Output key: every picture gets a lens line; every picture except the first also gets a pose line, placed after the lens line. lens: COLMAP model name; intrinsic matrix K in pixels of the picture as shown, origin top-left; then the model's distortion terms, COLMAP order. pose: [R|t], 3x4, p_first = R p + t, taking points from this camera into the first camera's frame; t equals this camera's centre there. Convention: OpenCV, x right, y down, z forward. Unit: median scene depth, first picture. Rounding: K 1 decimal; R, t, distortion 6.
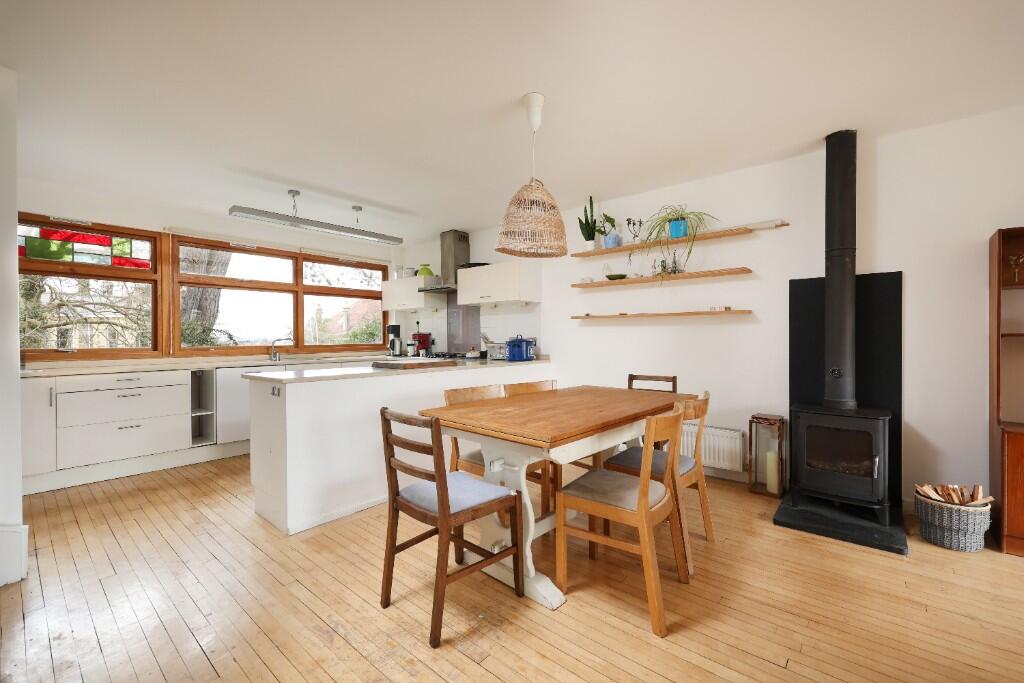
lens RADIAL K [[422.2, 0, 512.0], [0, 422.2, 341.5], [0, 0, 1]] dist [0.000643, -0.000103]
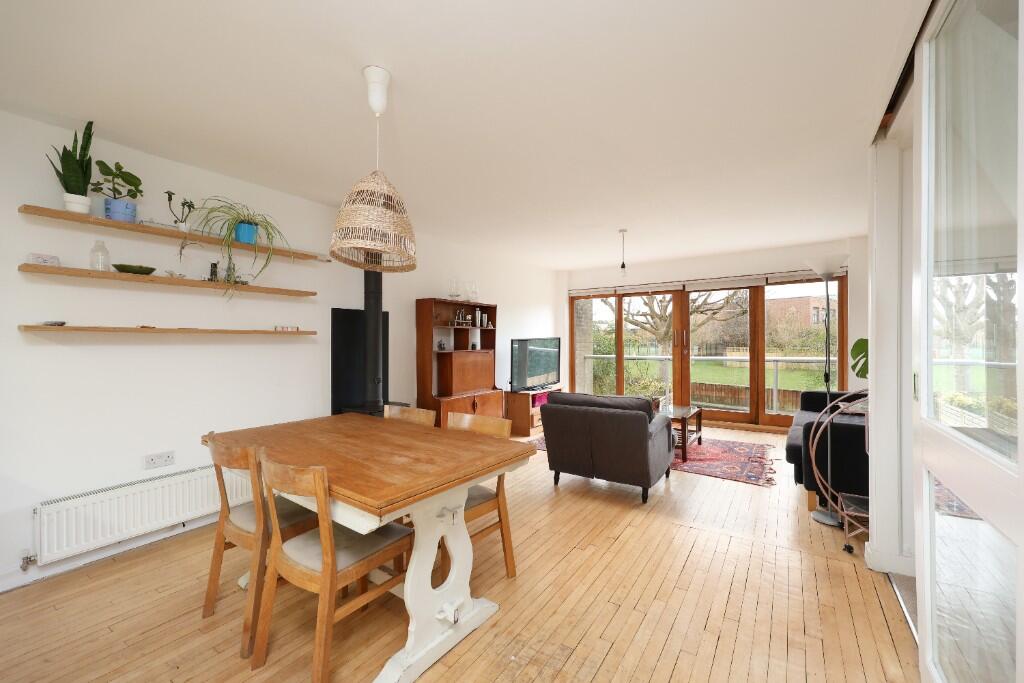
lens RADIAL K [[422.2, 0, 512.0], [0, 422.2, 341.5], [0, 0, 1]] dist [0.000643, -0.000103]
pose [[-0.122486, -0.000192, 0.992470, -0.455441], [0.010044, 0.999949, 0.001433, -0.035817], [-0.992419, 0.010144, -0.122478, 0.489310]]
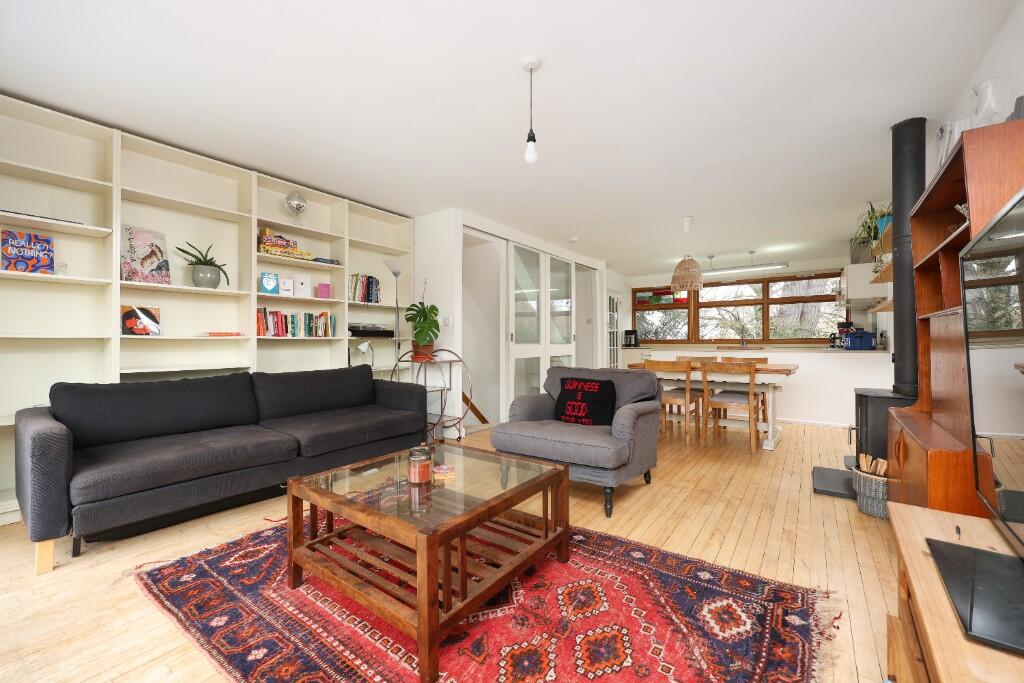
lens RADIAL K [[422.2, 0, 512.0], [0, 422.2, 341.5], [0, 0, 1]] dist [0.000643, -0.000103]
pose [[0.075323, 0.002228, -0.997157, 1.297103], [-0.007076, 0.999974, 0.001700, 0.032979], [0.997134, 0.006928, 0.075337, -0.046243]]
